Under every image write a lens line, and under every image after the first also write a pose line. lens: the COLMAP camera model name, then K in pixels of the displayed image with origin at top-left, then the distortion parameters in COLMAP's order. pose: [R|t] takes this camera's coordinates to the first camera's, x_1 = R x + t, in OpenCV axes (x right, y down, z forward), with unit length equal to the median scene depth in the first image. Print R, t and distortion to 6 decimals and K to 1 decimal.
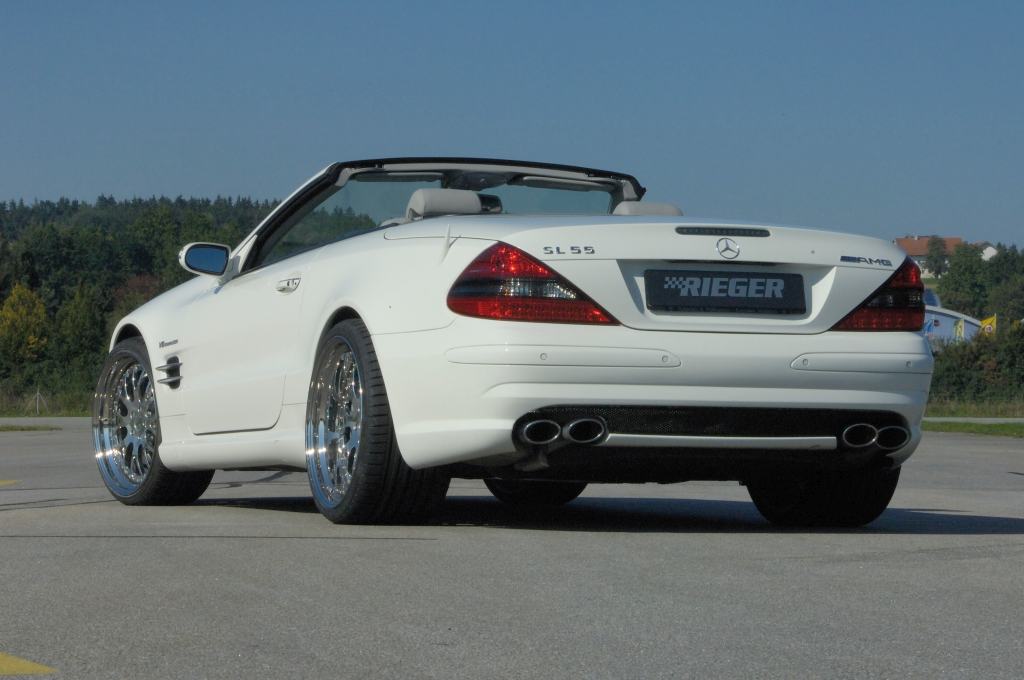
lens RADIAL K [[3593.4, 0, 512.9], [0, 3593.4, 339.9], [0, 0, 1]] dist [1.061610, 0.000000]
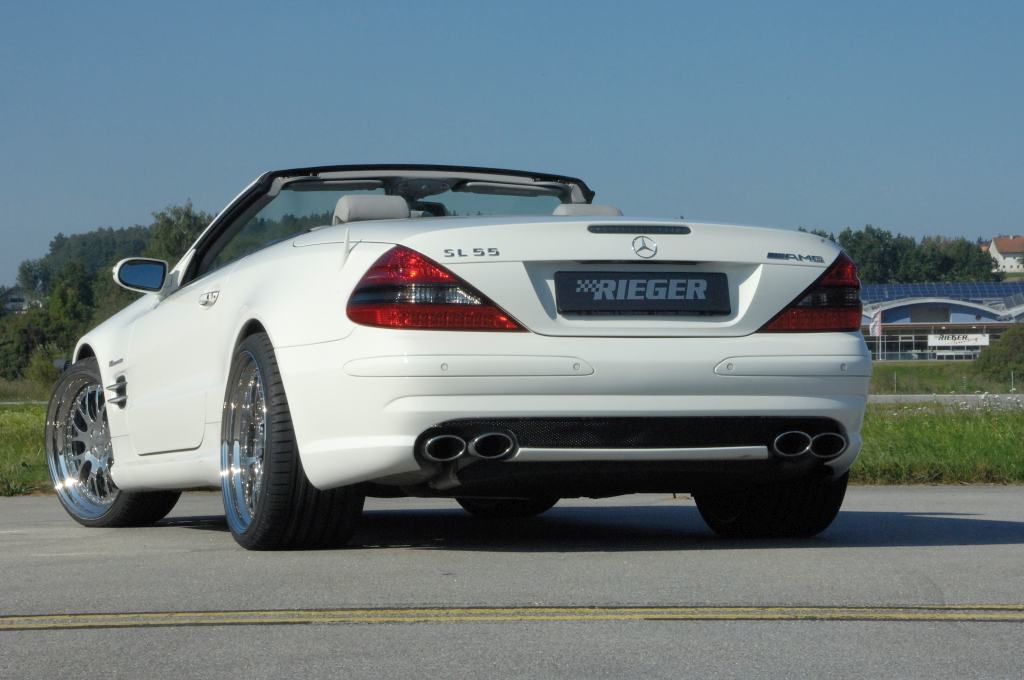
lens RADIAL K [[3085.4, 0, 513.2], [0, 3085.4, 356.7], [0, 0, 1]] dist [0.732340, 0.000000]
pose [[0.998852, -0.022076, -0.042509, 0.058593], [0.022092, 0.999756, -0.000076, 0.002297], [0.042501, -0.000863, 0.999096, 0.197121]]
